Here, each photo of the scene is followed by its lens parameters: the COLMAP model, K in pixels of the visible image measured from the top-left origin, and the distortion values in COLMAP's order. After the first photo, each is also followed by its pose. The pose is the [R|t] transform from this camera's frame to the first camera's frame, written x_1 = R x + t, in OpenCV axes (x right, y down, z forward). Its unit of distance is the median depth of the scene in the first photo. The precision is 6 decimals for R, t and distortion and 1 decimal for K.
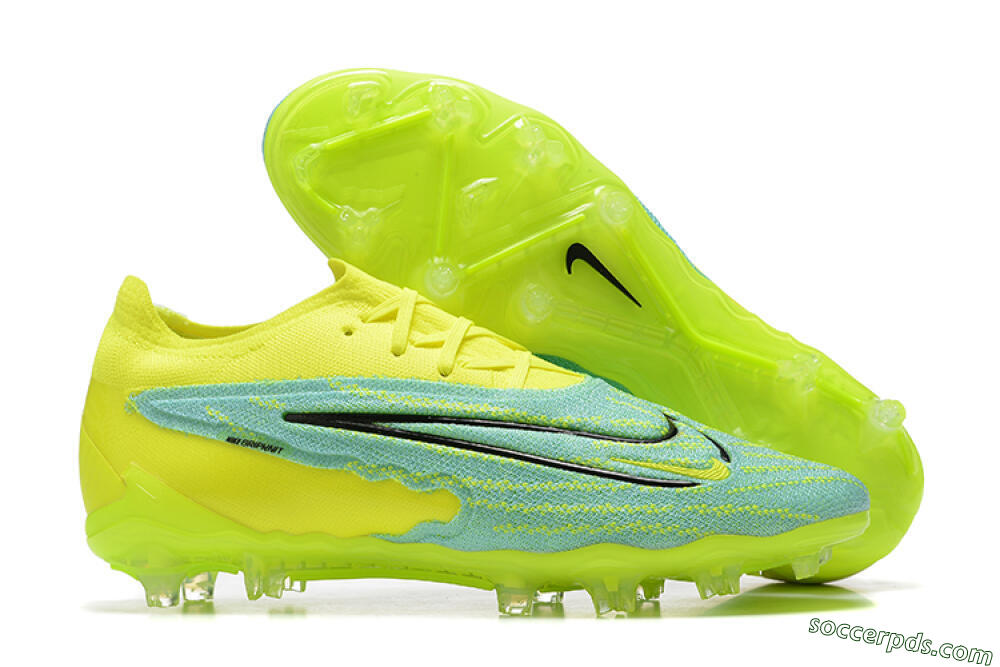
lens RADIAL K [[2870.6, 0, 499.6], [0, 2870.6, 333.9], [0, 0, 1]] dist [0.078355, 0.000000]
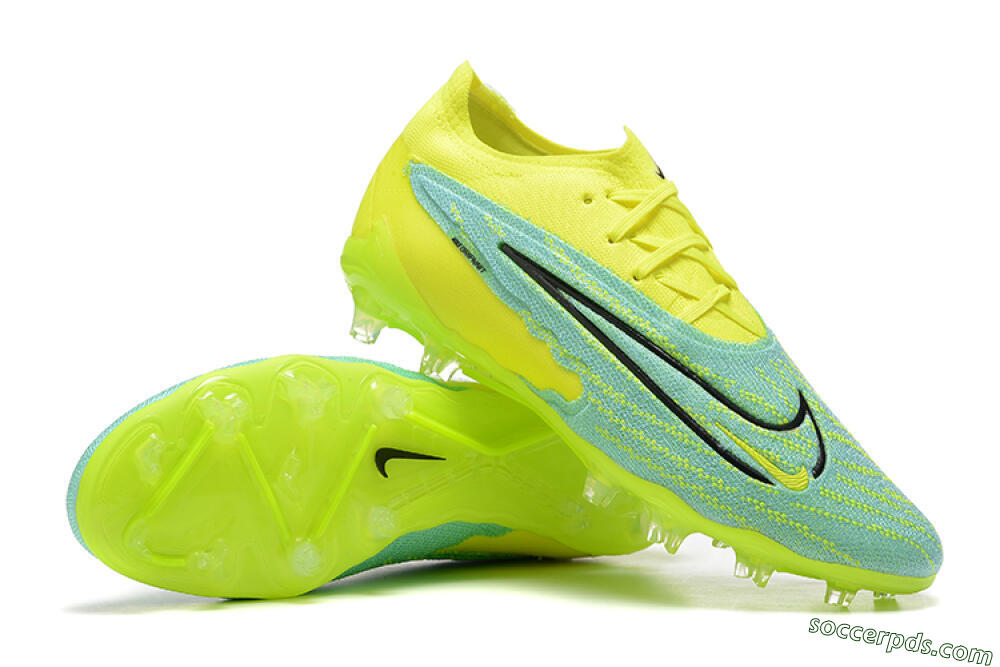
lens RADIAL K [[2870.6, 0, 501.0], [0, 2870.6, 335.4], [0, 0, 1]] dist [0.078355, 0.000000]
pose [[0.827086, 0.469698, -0.308729, 0.284514], [-0.399319, 0.877572, 0.265354, -0.235236], [0.395568, -0.096190, 0.913386, -0.014934]]
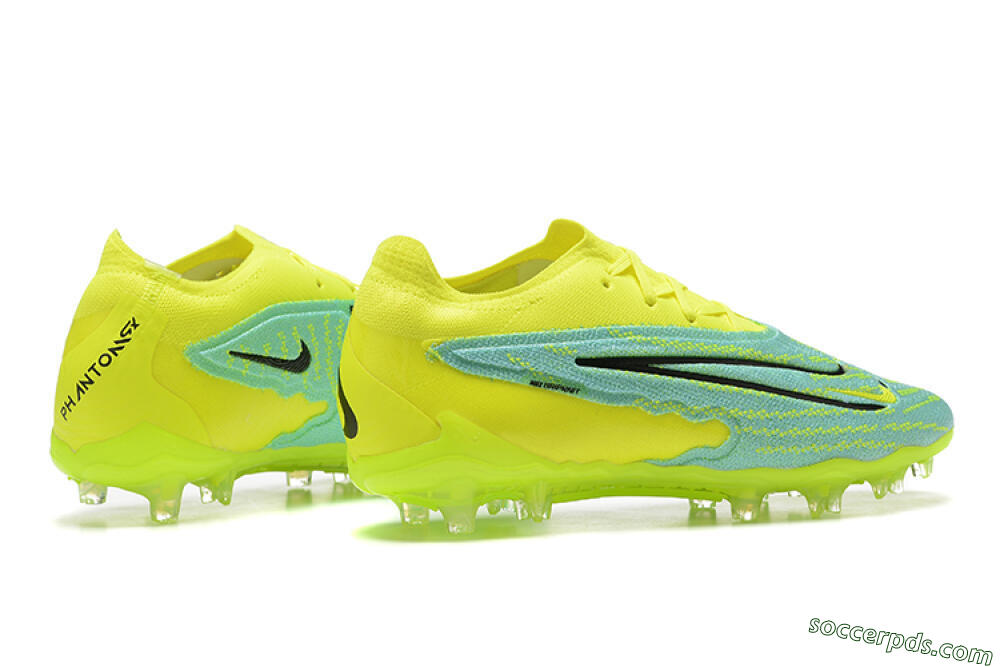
lens RADIAL K [[2870.6, 0, 499.5], [0, 2870.6, 333.4], [0, 0, 1]] dist [0.078355, 0.000000]
pose [[0.810673, -0.026357, 0.584906, -0.770783], [-0.004174, 0.998701, 0.050789, -0.040448], [-0.585485, -0.043614, 0.809509, 0.093561]]
